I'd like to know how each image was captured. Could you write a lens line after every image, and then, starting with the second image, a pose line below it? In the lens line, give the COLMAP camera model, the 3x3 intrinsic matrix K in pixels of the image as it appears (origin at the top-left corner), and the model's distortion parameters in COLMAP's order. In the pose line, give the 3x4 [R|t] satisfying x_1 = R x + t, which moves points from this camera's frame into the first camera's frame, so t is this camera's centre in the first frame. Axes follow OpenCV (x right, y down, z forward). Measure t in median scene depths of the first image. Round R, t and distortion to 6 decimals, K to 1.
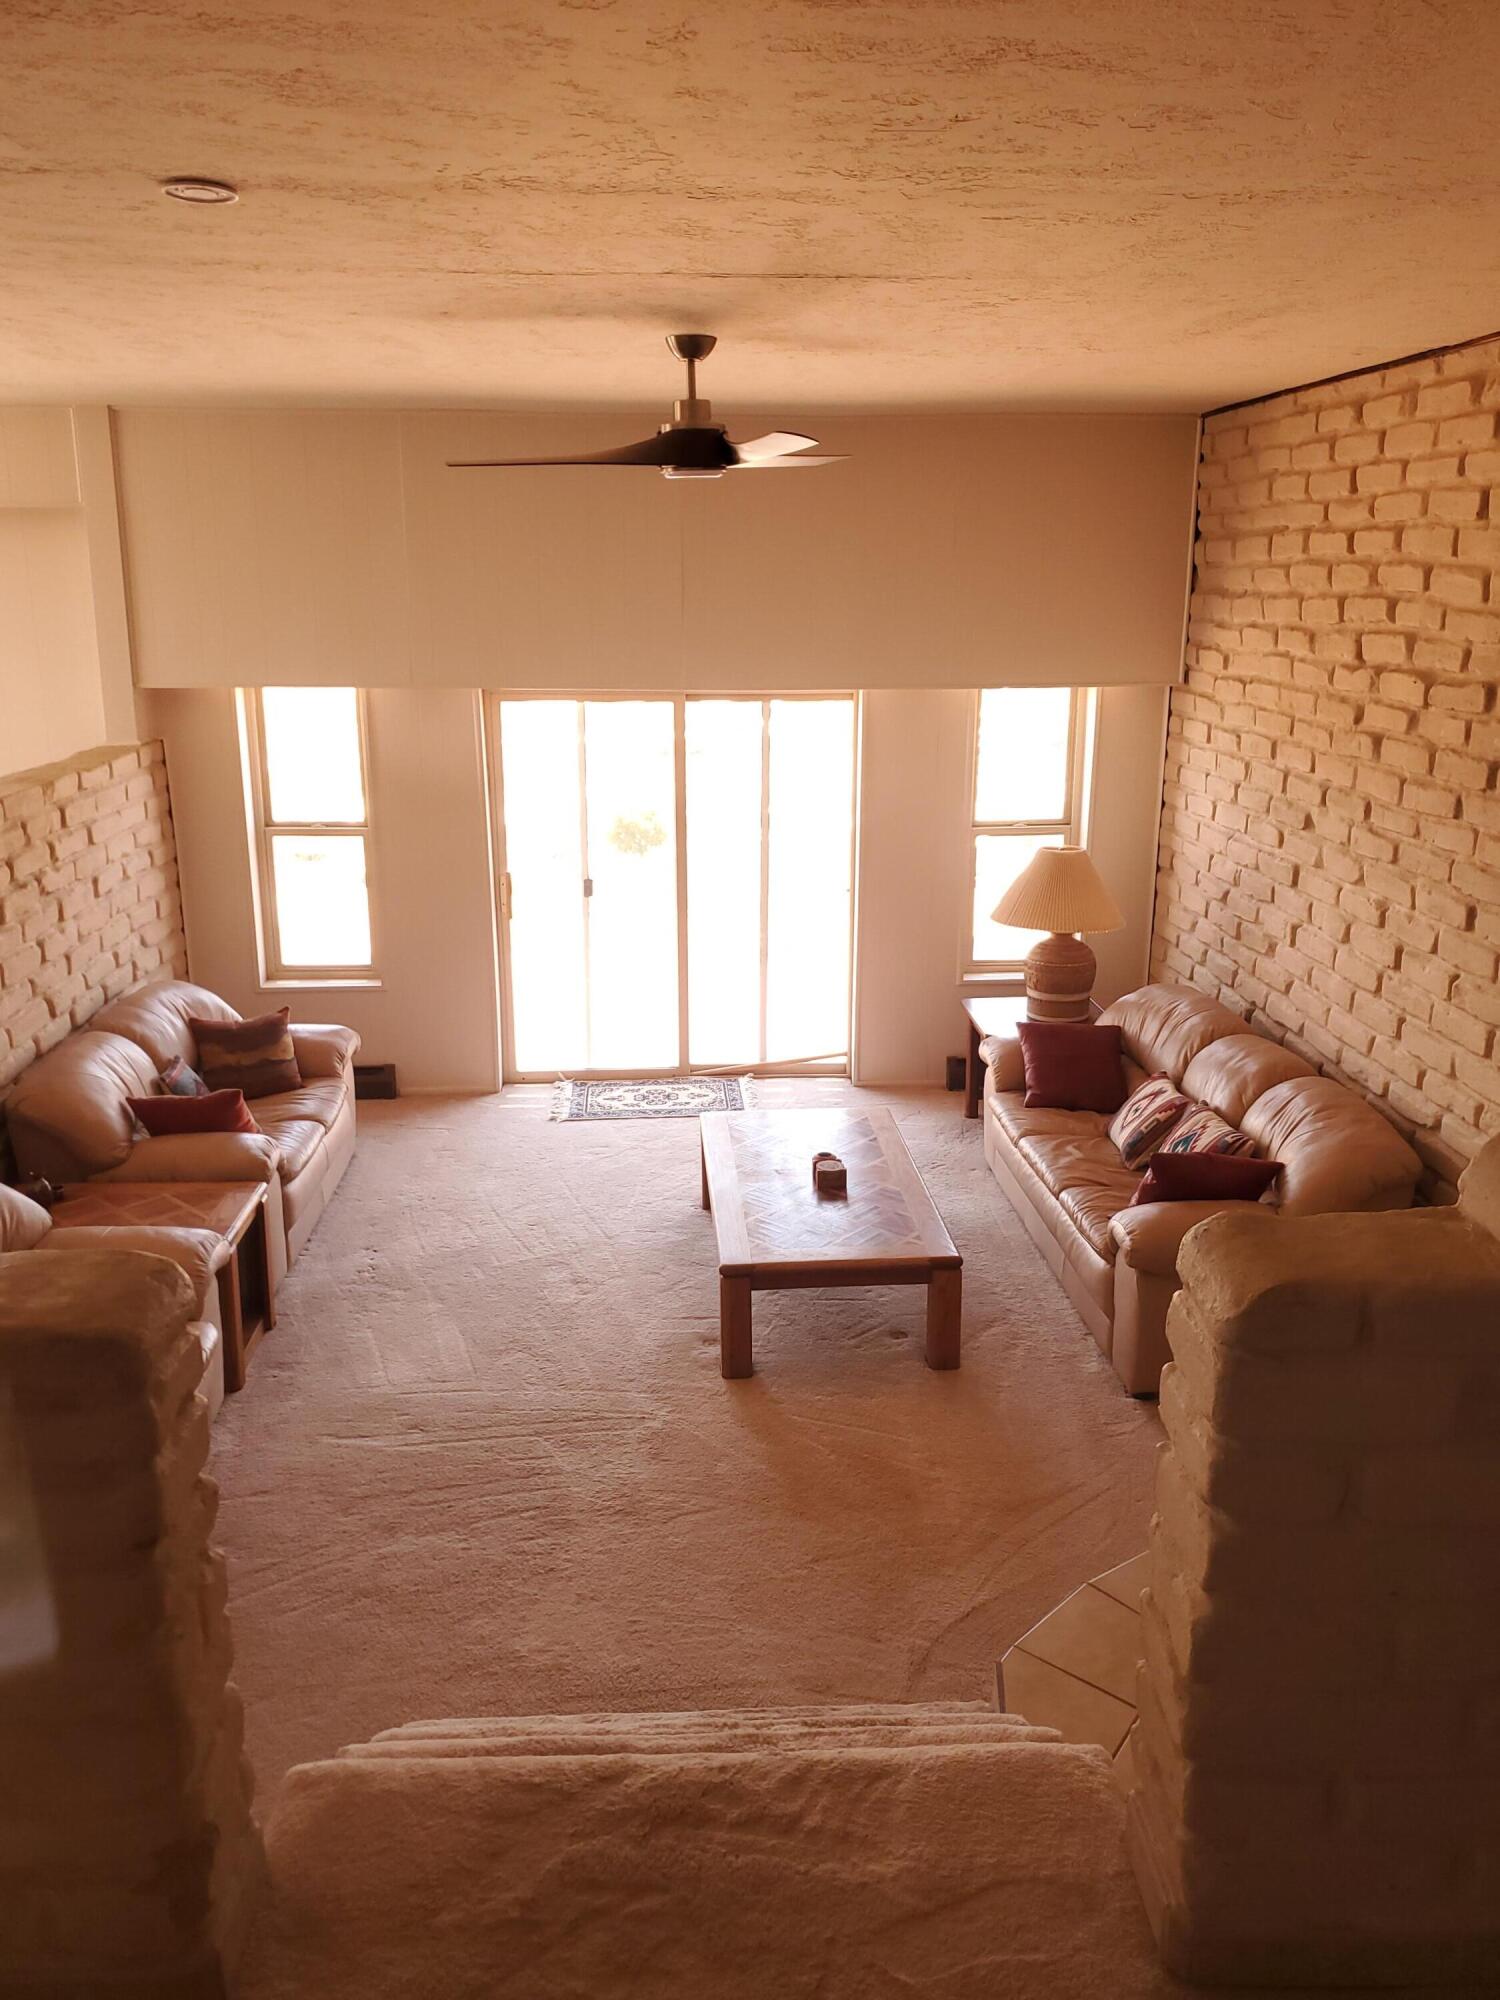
lens RADIAL K [[1483.6, 0, 750.9], [0, 1483.6, 920.9], [0, 0, 1]] dist [0.094883, -0.241451]
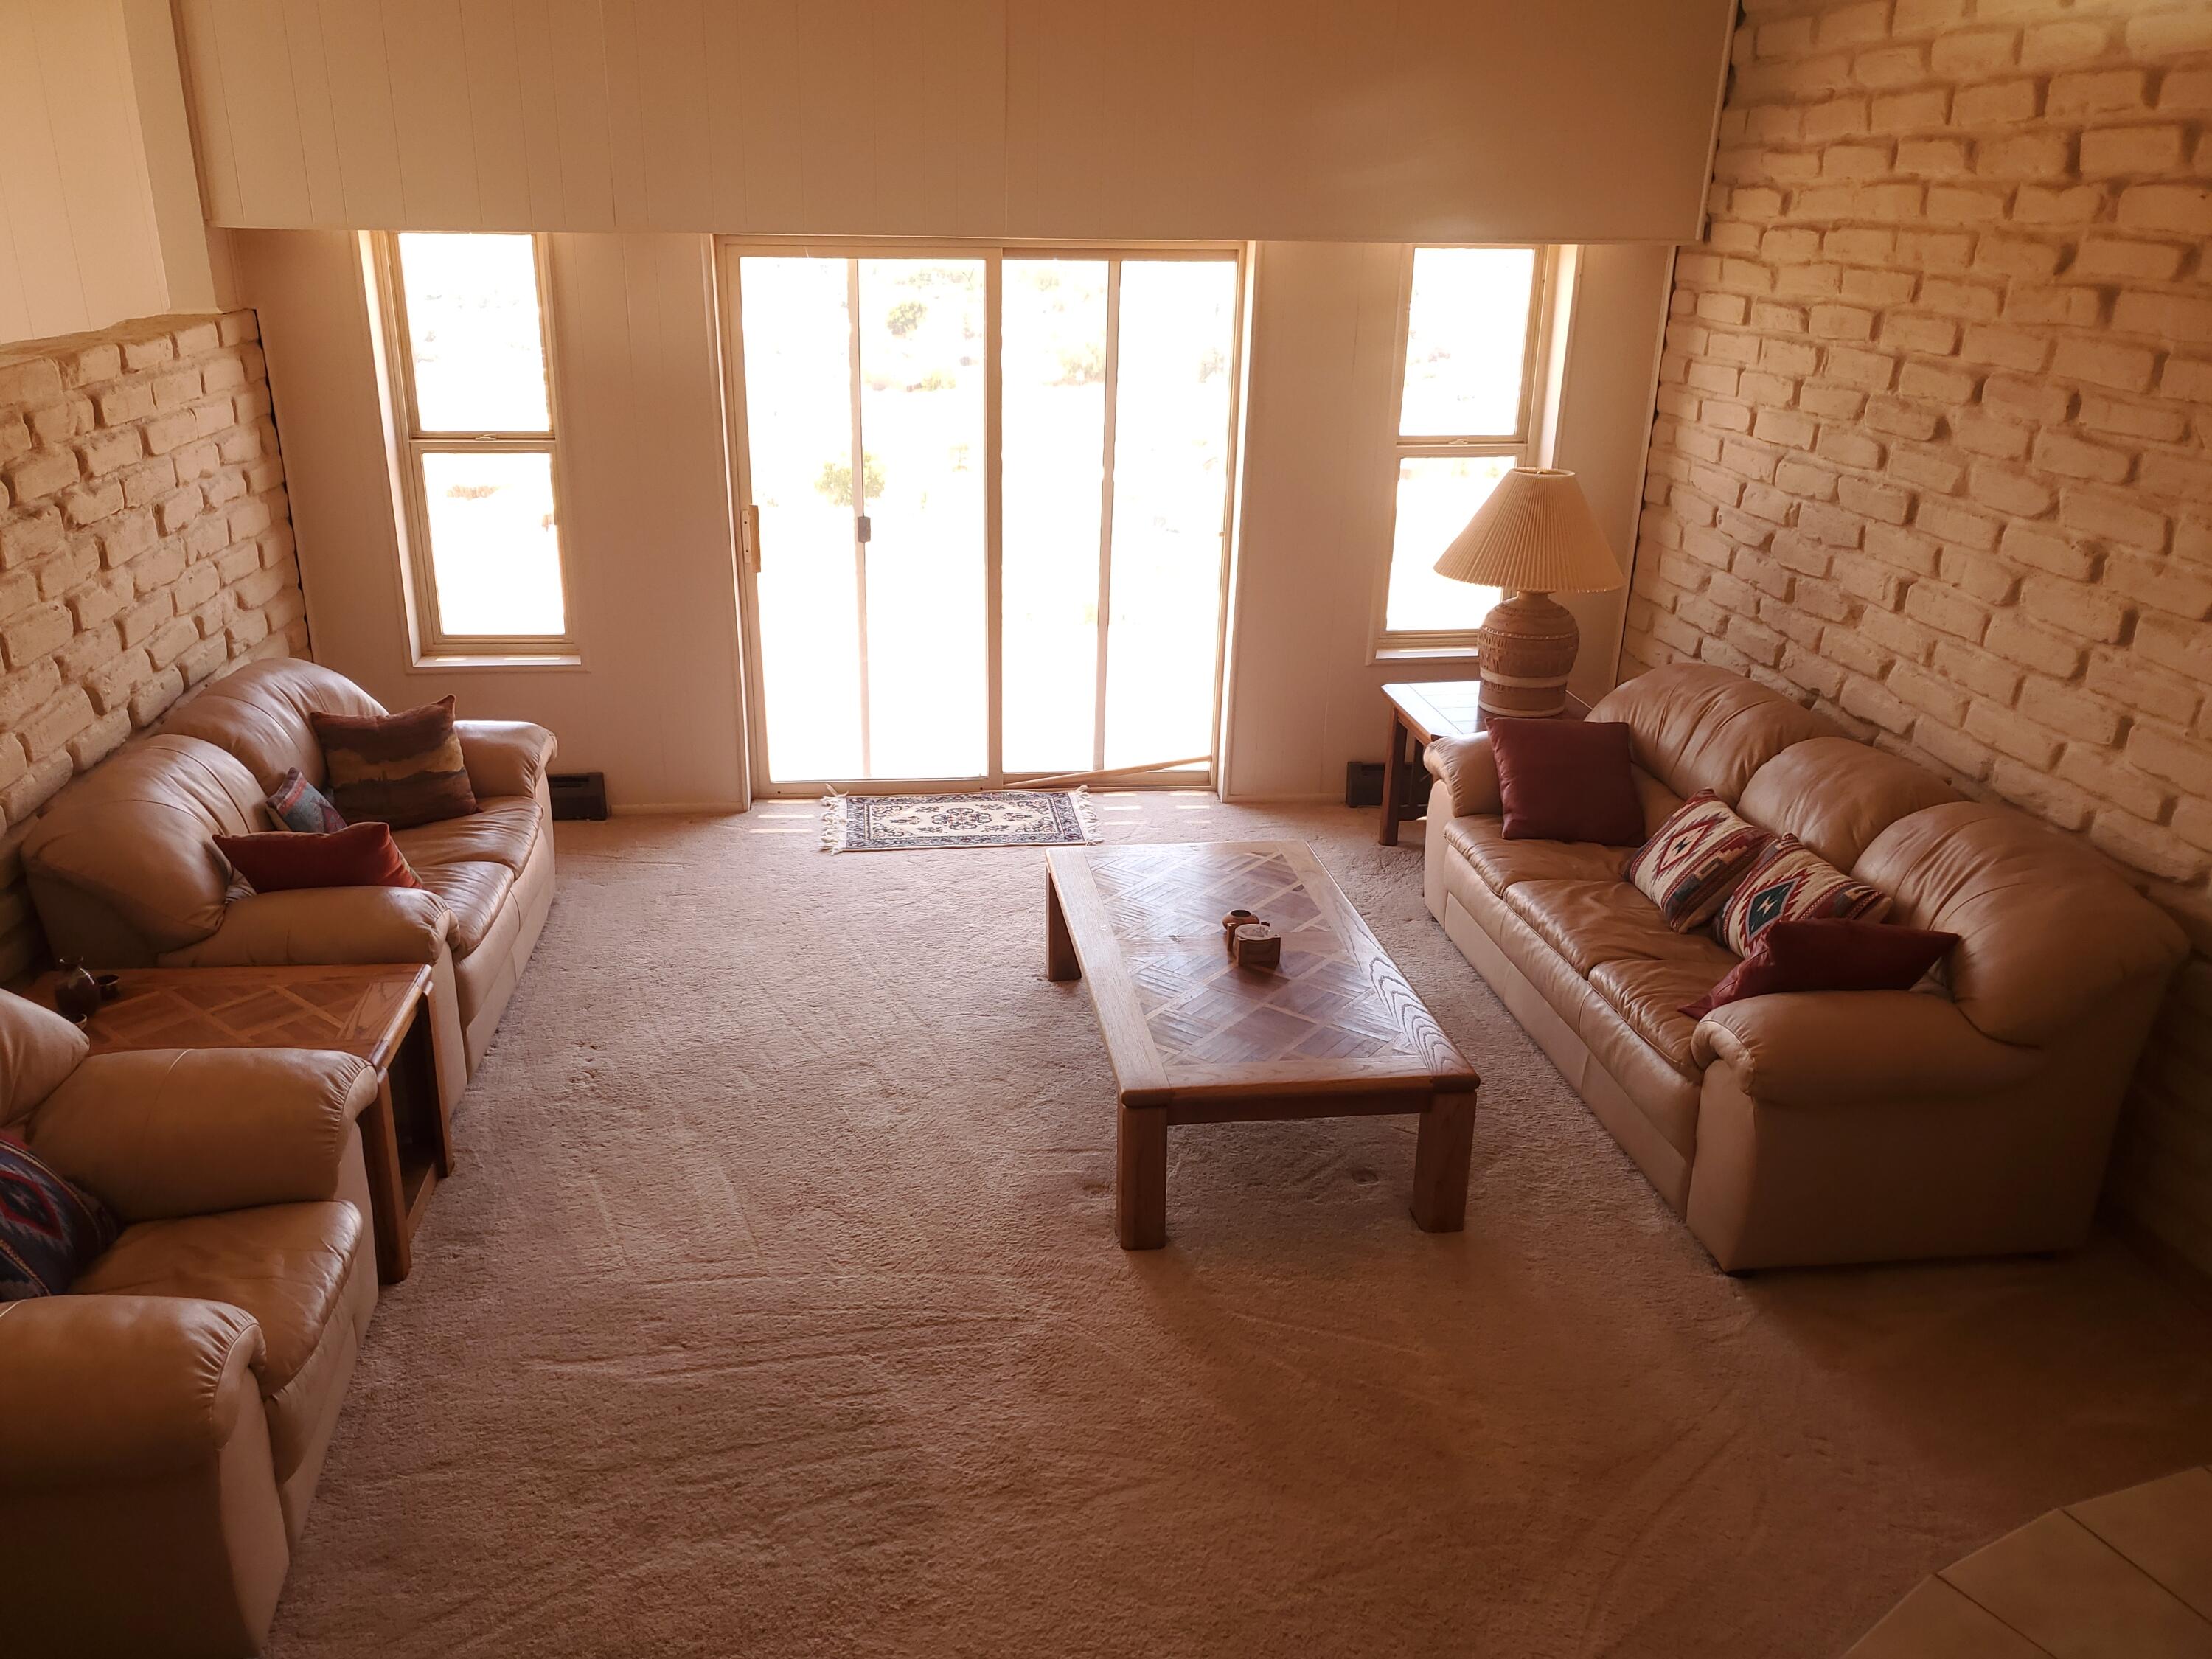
lens RADIAL K [[1898.5, 0, 1106.0], [0, 1898.5, 829.5], [0, 0, 1]] dist [0.001791, 0.001464]
pose [[0.999562, -0.001524, 0.029571, -0.037453], [-0.002353, 0.991428, 0.130634, 0.003213], [-0.029517, -0.130646, 0.990990, 0.125199]]
